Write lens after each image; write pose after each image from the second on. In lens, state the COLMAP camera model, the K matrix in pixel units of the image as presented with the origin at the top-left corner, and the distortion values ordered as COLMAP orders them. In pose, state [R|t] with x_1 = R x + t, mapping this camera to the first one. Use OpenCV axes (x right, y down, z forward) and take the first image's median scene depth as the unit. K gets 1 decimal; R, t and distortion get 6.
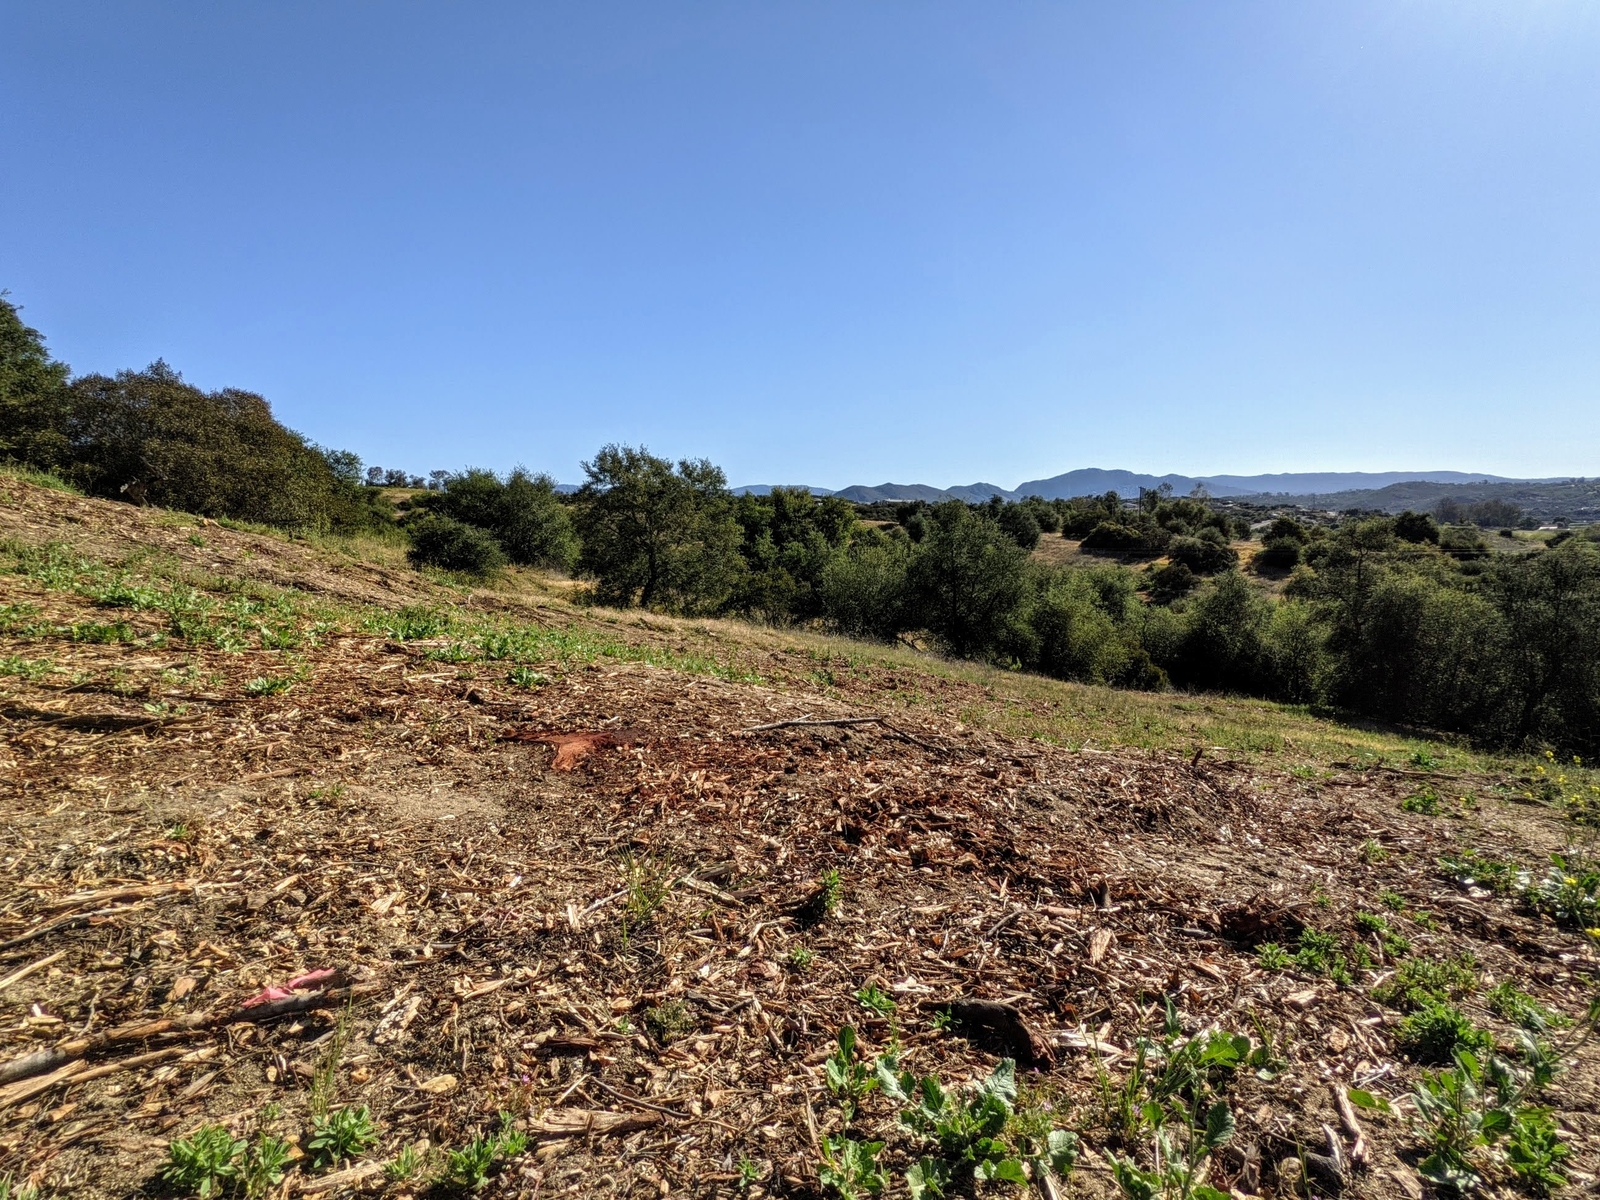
lens RADIAL K [[768.0, 0, 806.3], [0, 768.0, 591.9], [0, 0, 1]] dist [-0.005134, 0.001727]
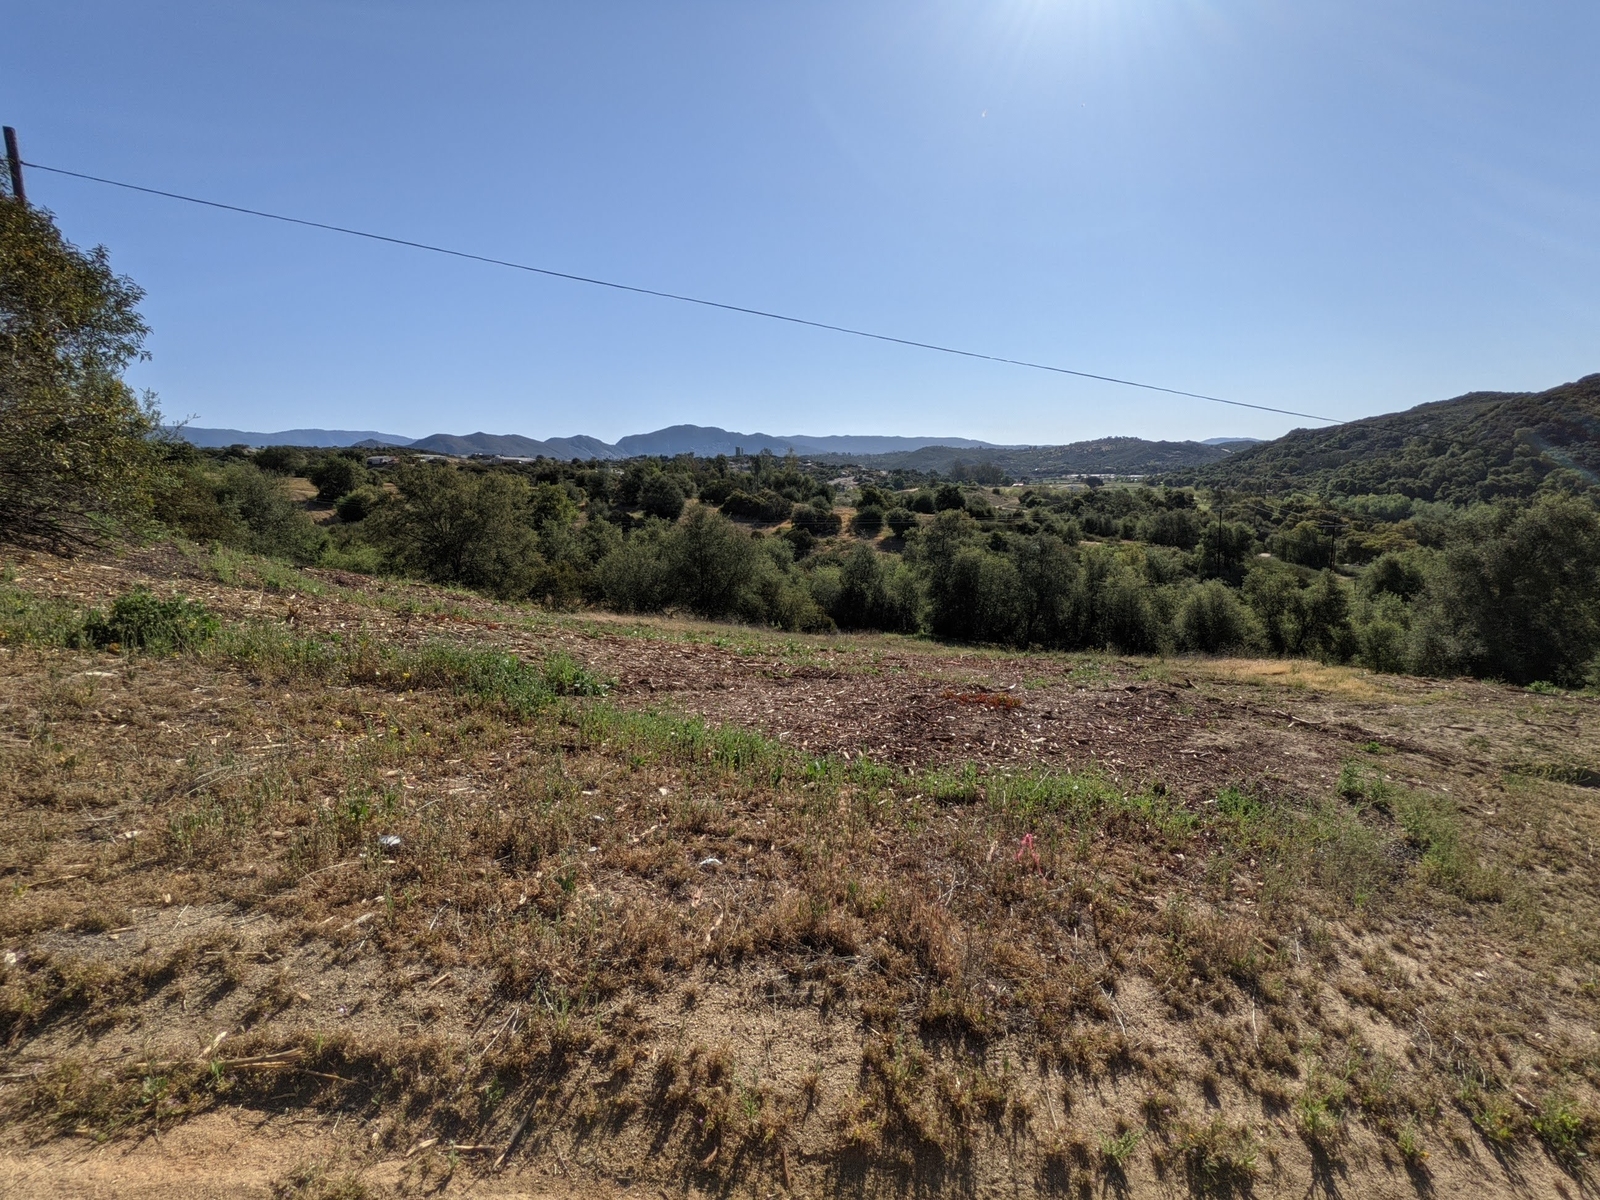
lens RADIAL K [[768.0, 0, 807.8], [0, 768.0, 595.7], [0, 0, 1]] dist [-0.005134, 0.001727]
pose [[0.875397, -0.067790, 0.478629, -0.293373], [0.037155, 0.996625, 0.073201, -0.053619], [-0.481975, -0.046296, 0.874961, -0.245715]]
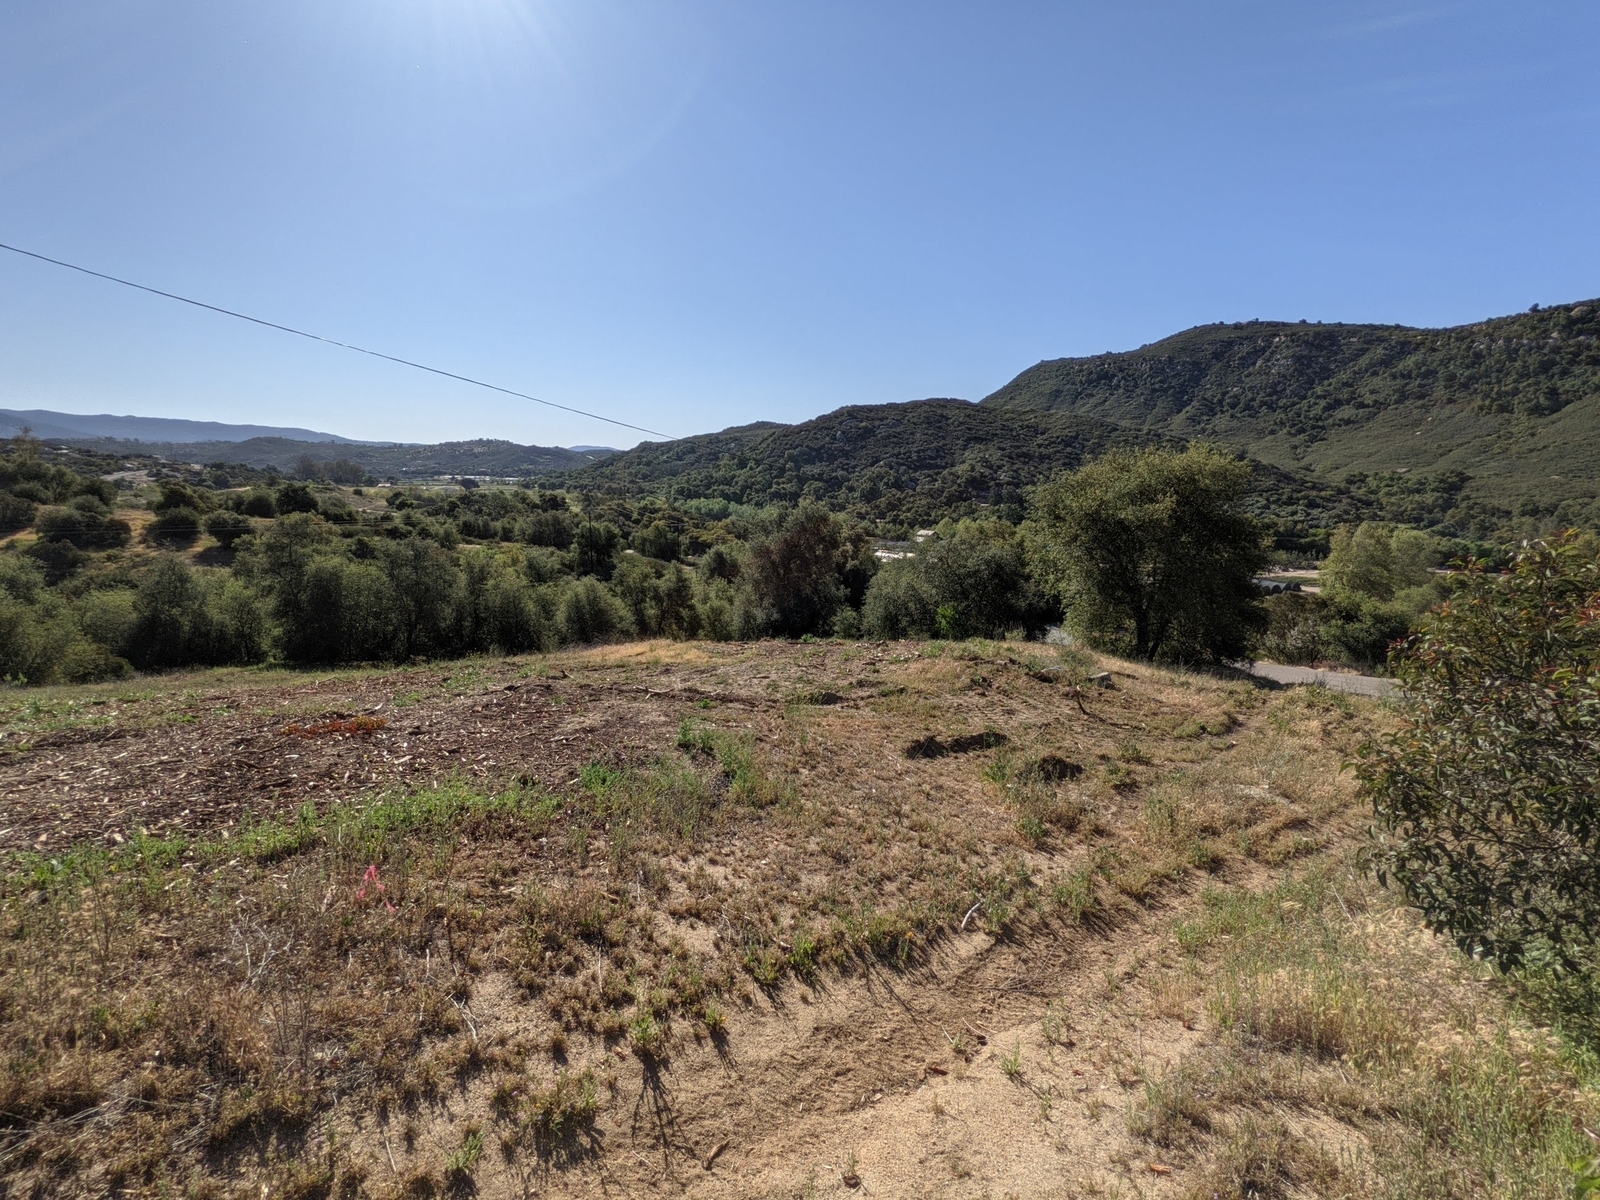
lens RADIAL K [[768.0, 0, 807.5], [0, 768.0, 592.8], [0, 0, 1]] dist [-0.005134, 0.001727]
pose [[0.296865, -0.116830, 0.947746, -0.289369], [0.057625, 0.992871, 0.104343, -0.052869], [-0.953179, 0.023638, 0.301480, -0.250486]]
